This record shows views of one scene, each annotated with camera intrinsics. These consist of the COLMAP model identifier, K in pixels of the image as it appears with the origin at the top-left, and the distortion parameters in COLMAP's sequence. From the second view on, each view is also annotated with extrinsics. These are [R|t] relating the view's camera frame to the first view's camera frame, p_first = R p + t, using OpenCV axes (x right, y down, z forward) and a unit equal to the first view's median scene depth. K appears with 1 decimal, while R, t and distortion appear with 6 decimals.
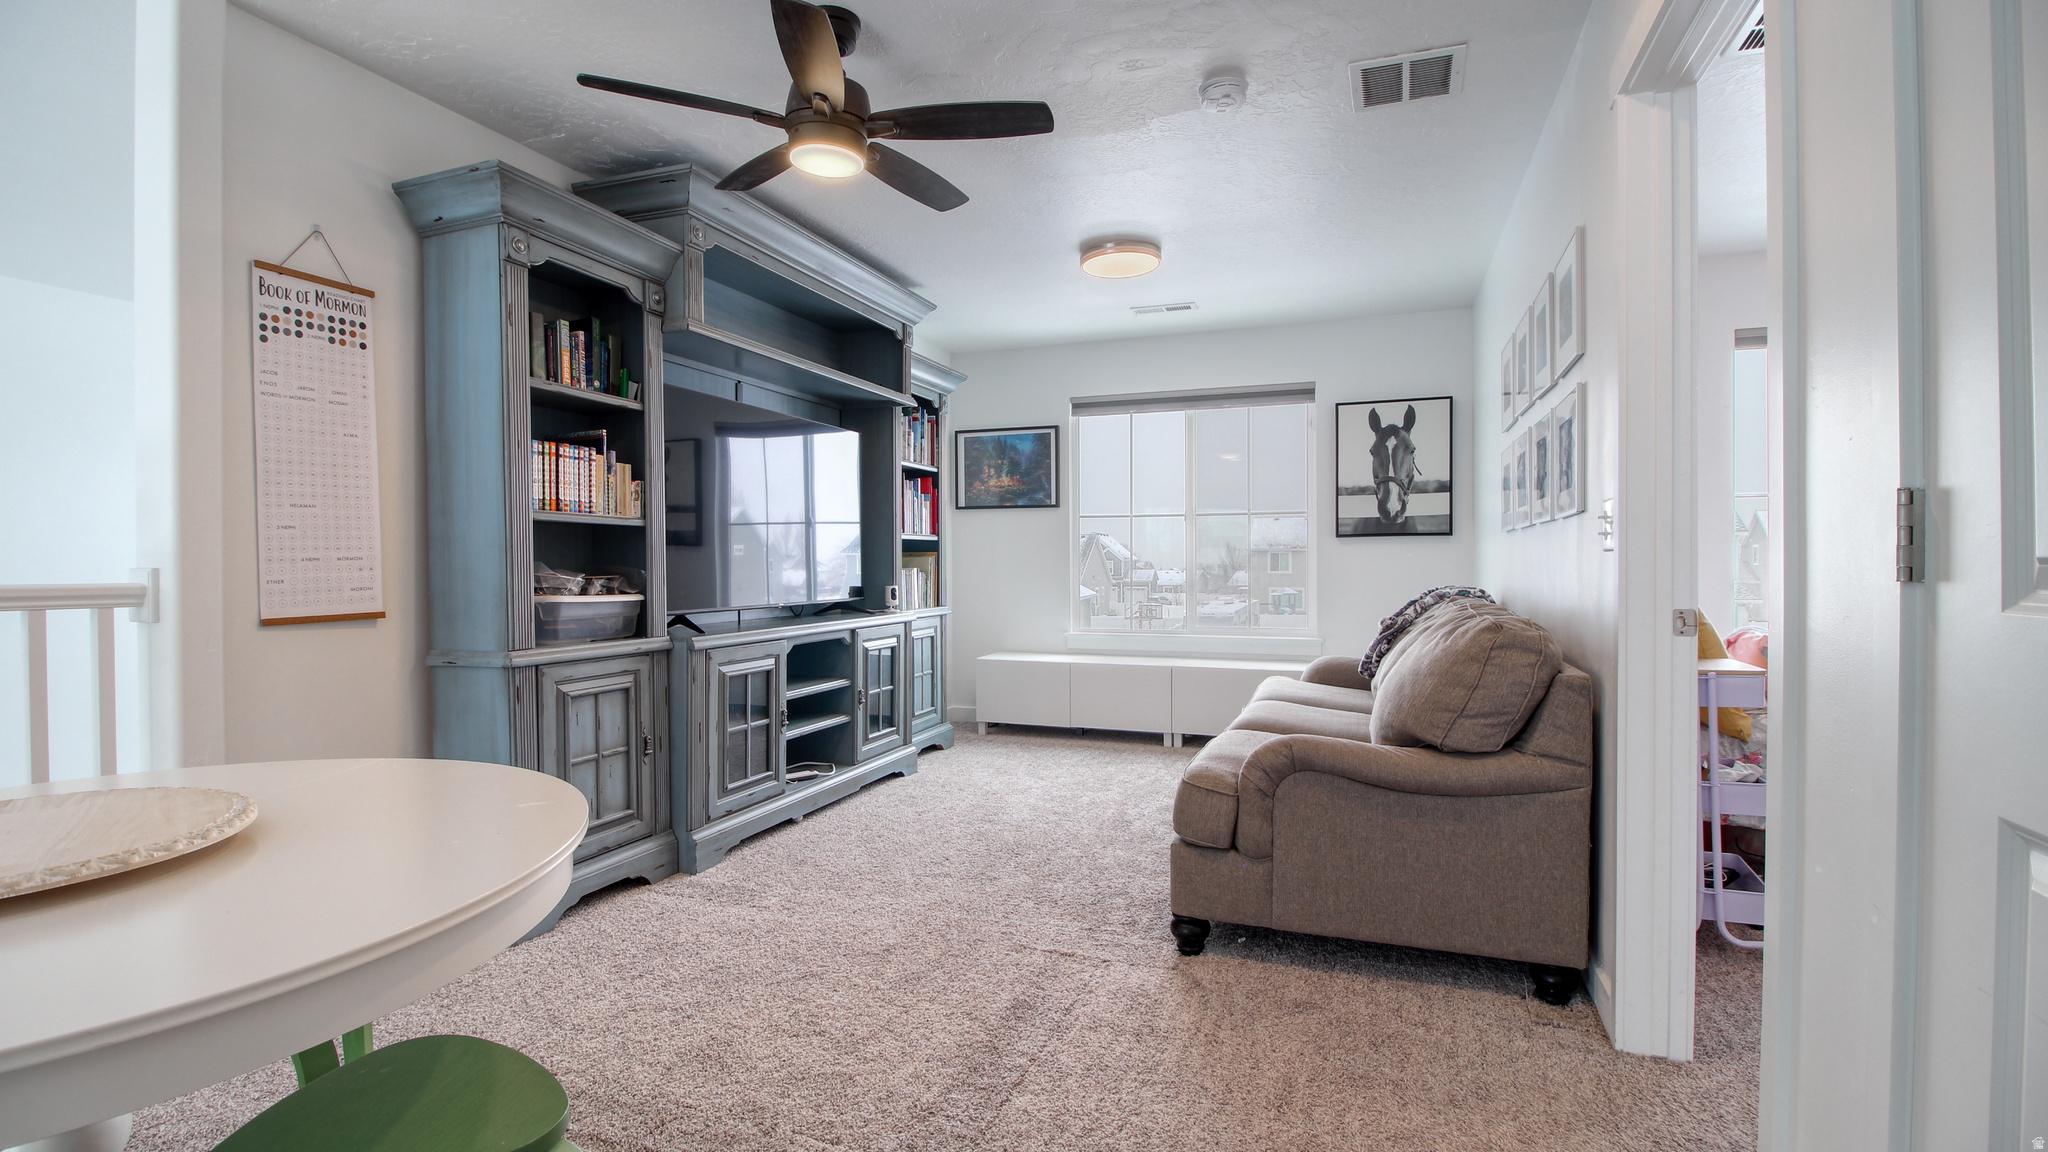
lens RADIAL K [[963.4, 0, 1025.6], [0, 963.4, 570.0], [0, 0, 1]] dist [-0.004998, -0.000736]
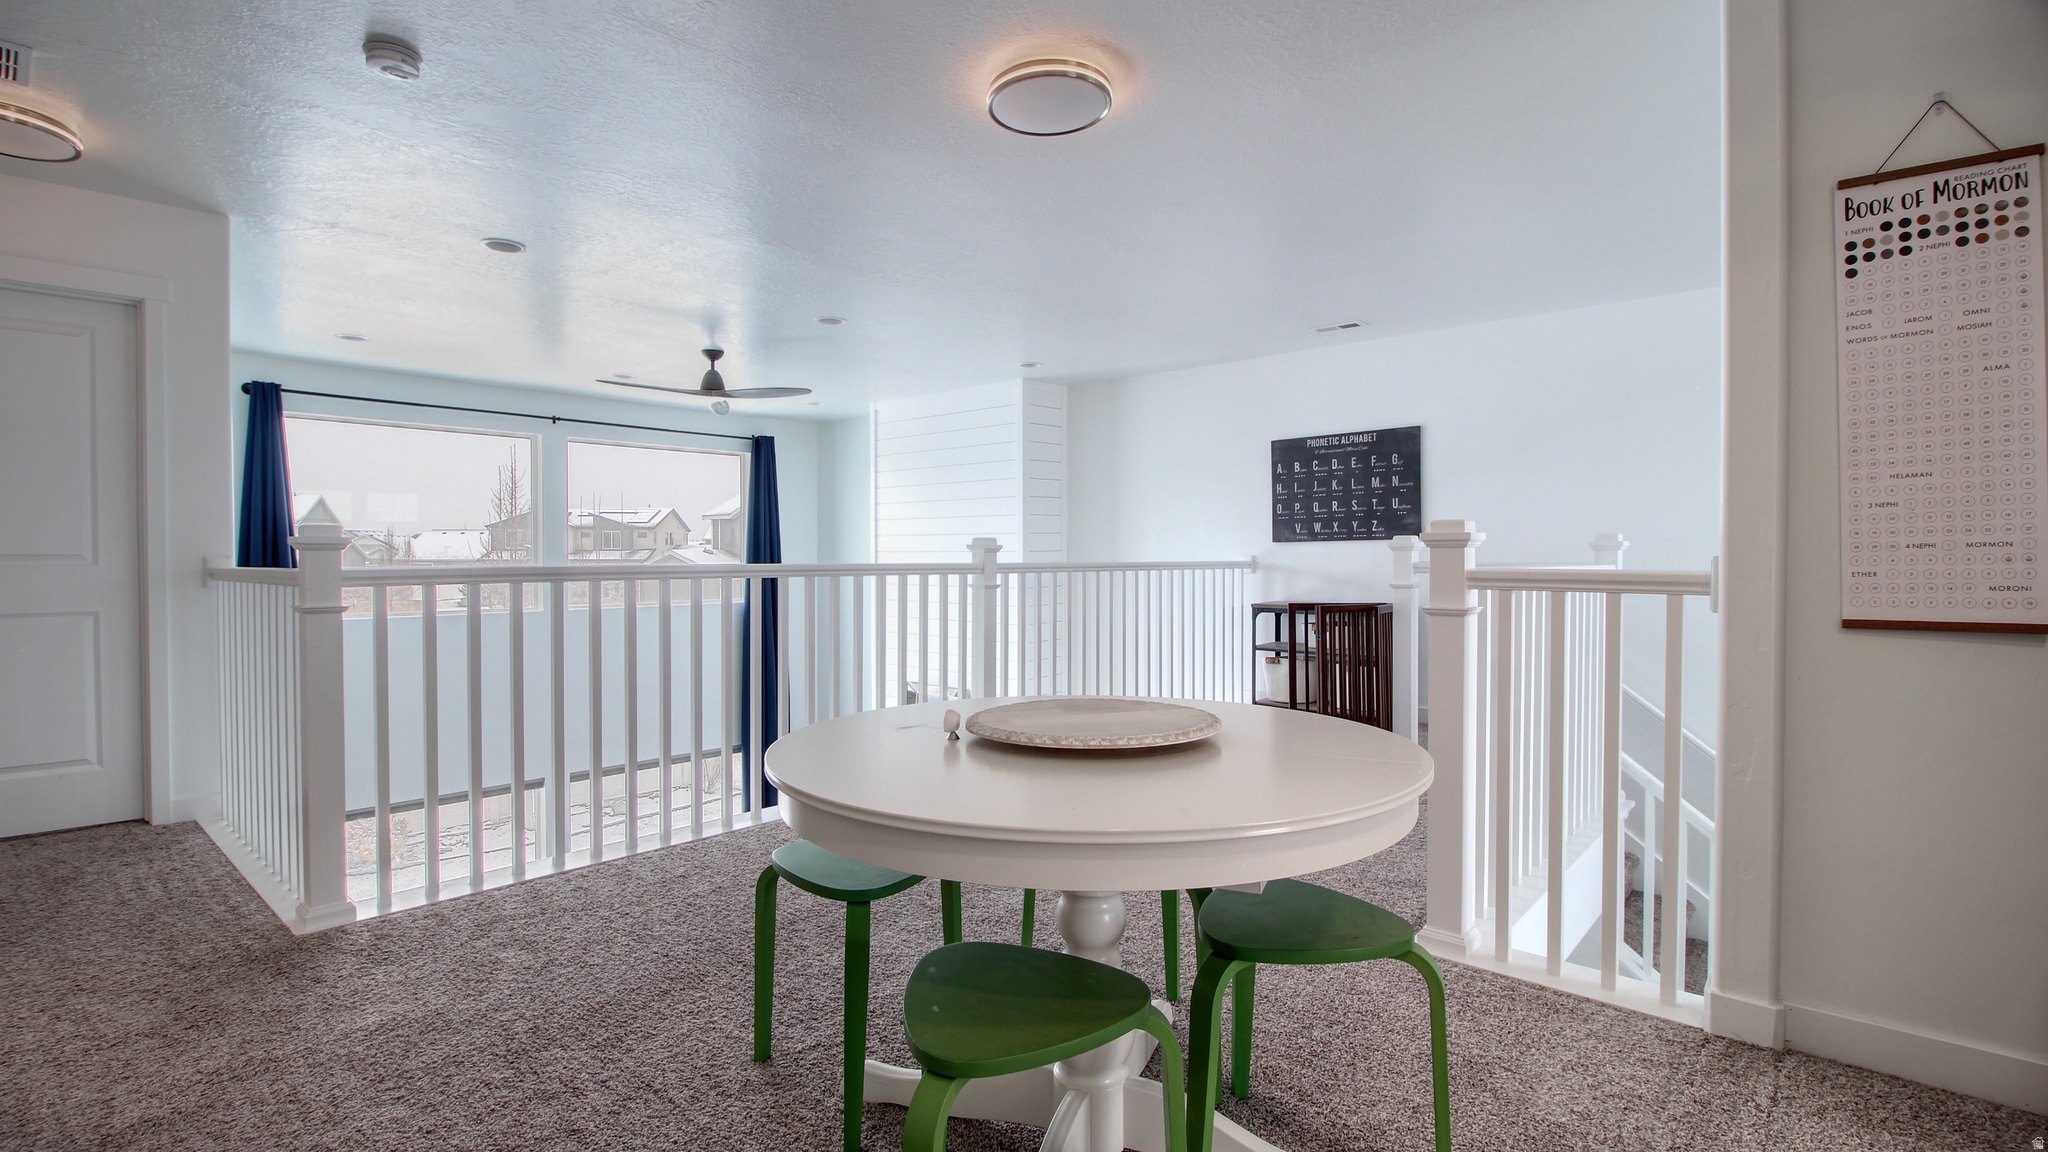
lens RADIAL K [[963.4, 0, 1025.0], [0, 963.4, 566.4], [0, 0, 1]] dist [-0.004998, -0.000736]
pose [[-0.346340, 0.014067, -0.938004, 0.204115], [-0.011620, 0.999747, 0.019284, -0.001429], [0.938037, 0.017578, -0.346089, 0.612135]]
